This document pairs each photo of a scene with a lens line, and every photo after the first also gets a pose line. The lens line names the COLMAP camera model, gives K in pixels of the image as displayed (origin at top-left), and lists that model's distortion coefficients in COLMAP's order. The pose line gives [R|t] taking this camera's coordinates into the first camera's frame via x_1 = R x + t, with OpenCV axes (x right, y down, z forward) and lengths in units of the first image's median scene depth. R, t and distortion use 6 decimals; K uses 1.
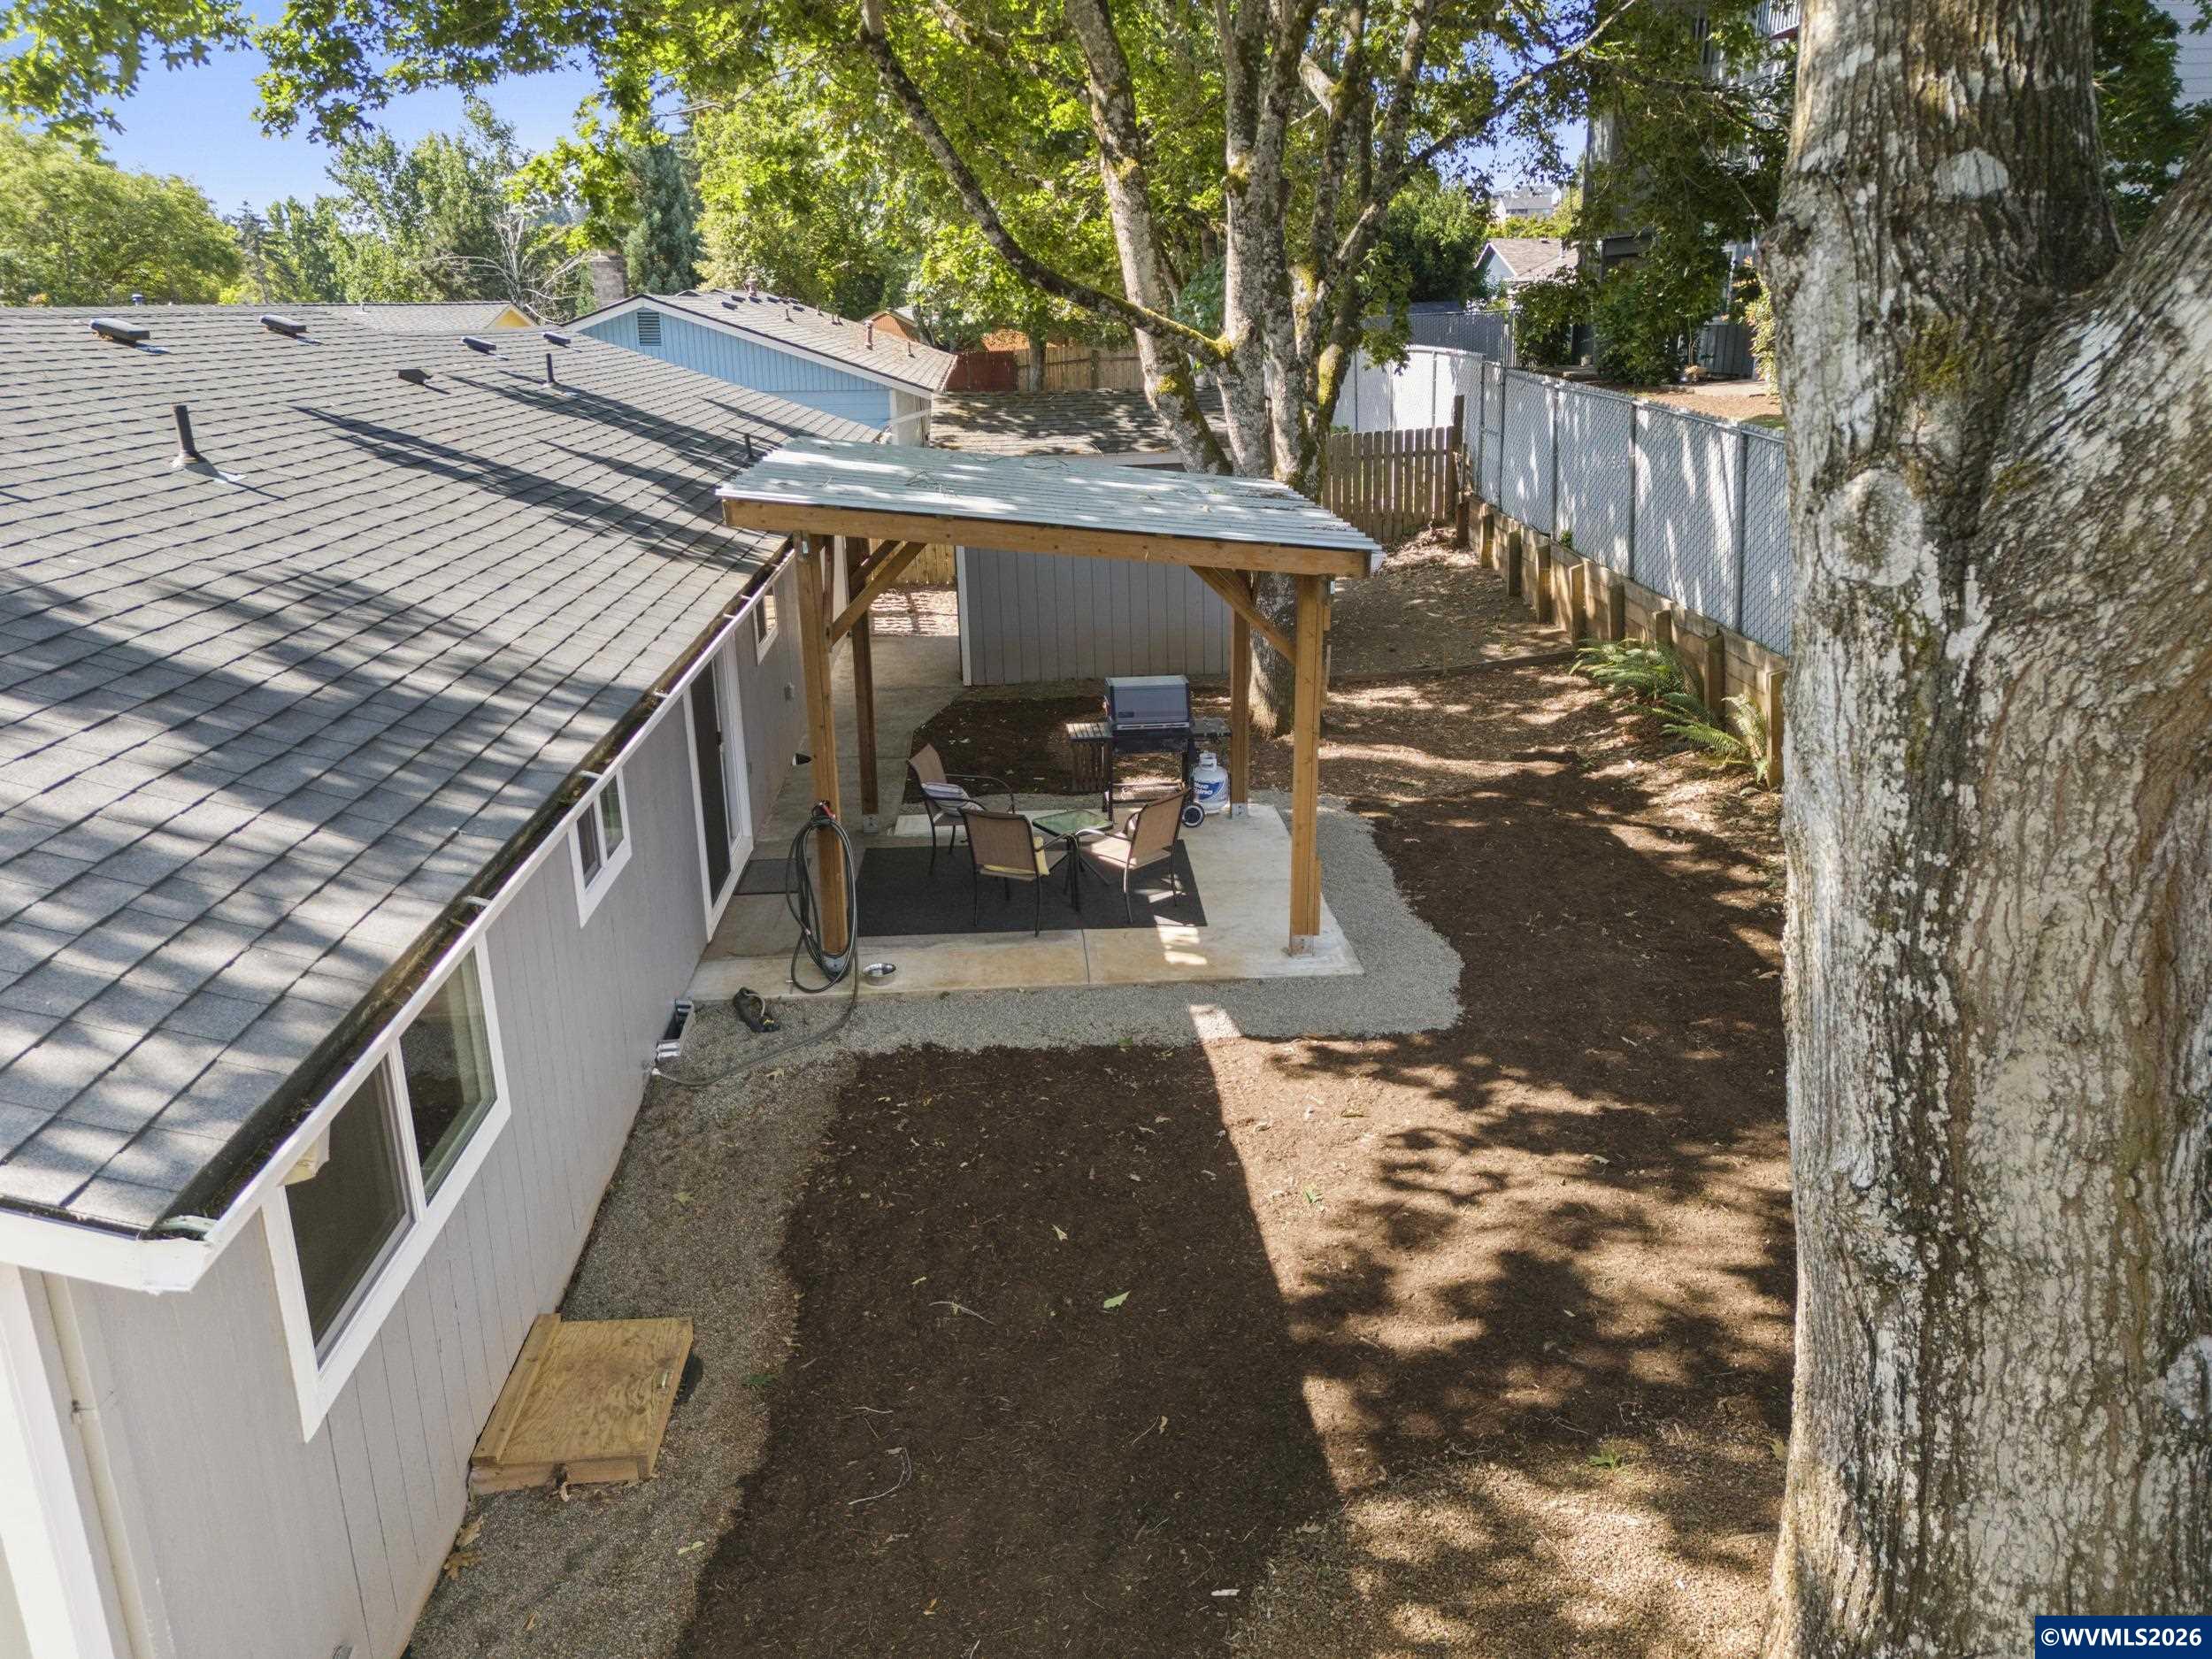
lens RADIAL K [[1559.0, 0, 1116.0], [0, 1559.0, 830.4], [0, 0, 1]] dist [-0.011146, -0.001980]
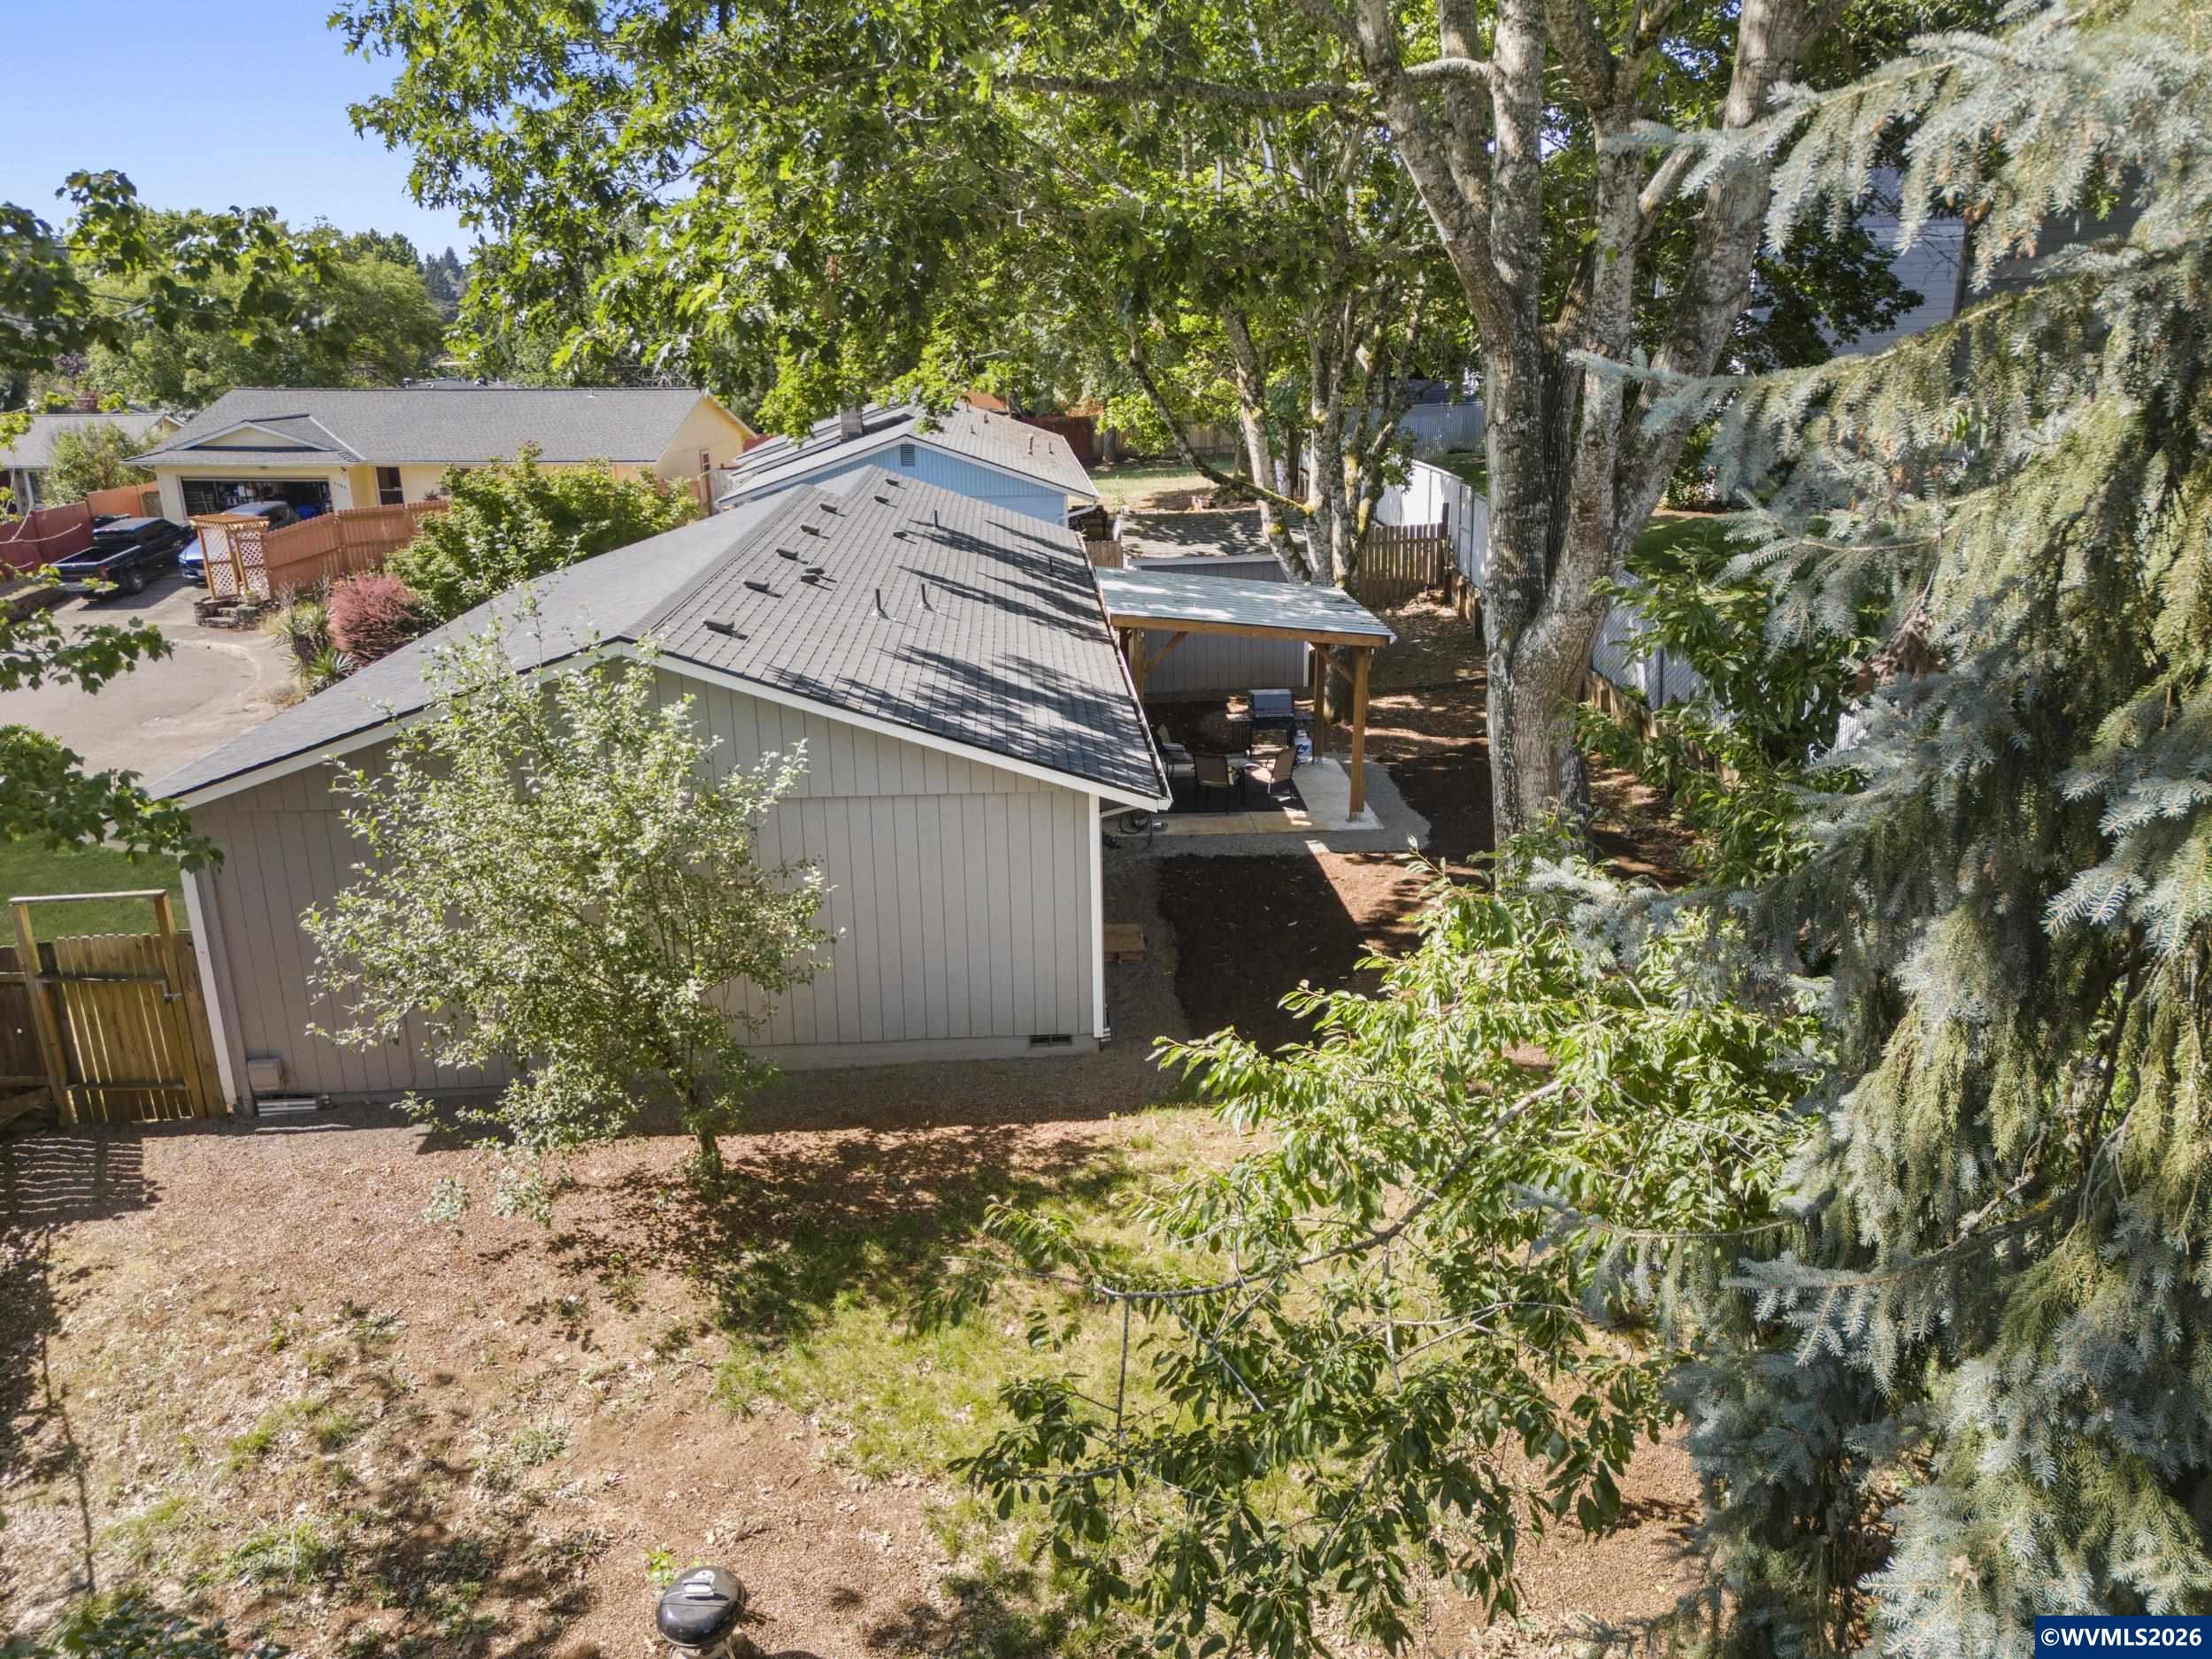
lens RADIAL K [[1559.0, 0, 1096.3], [0, 1559.0, 827.6], [0, 0, 1]] dist [-0.011146, -0.001980]
pose [[0.999816, 0.005964, -0.018225, -0.148375], [-0.006068, 0.999966, -0.005643, 0.077532], [0.018191, 0.005752, 0.999818, -0.856484]]
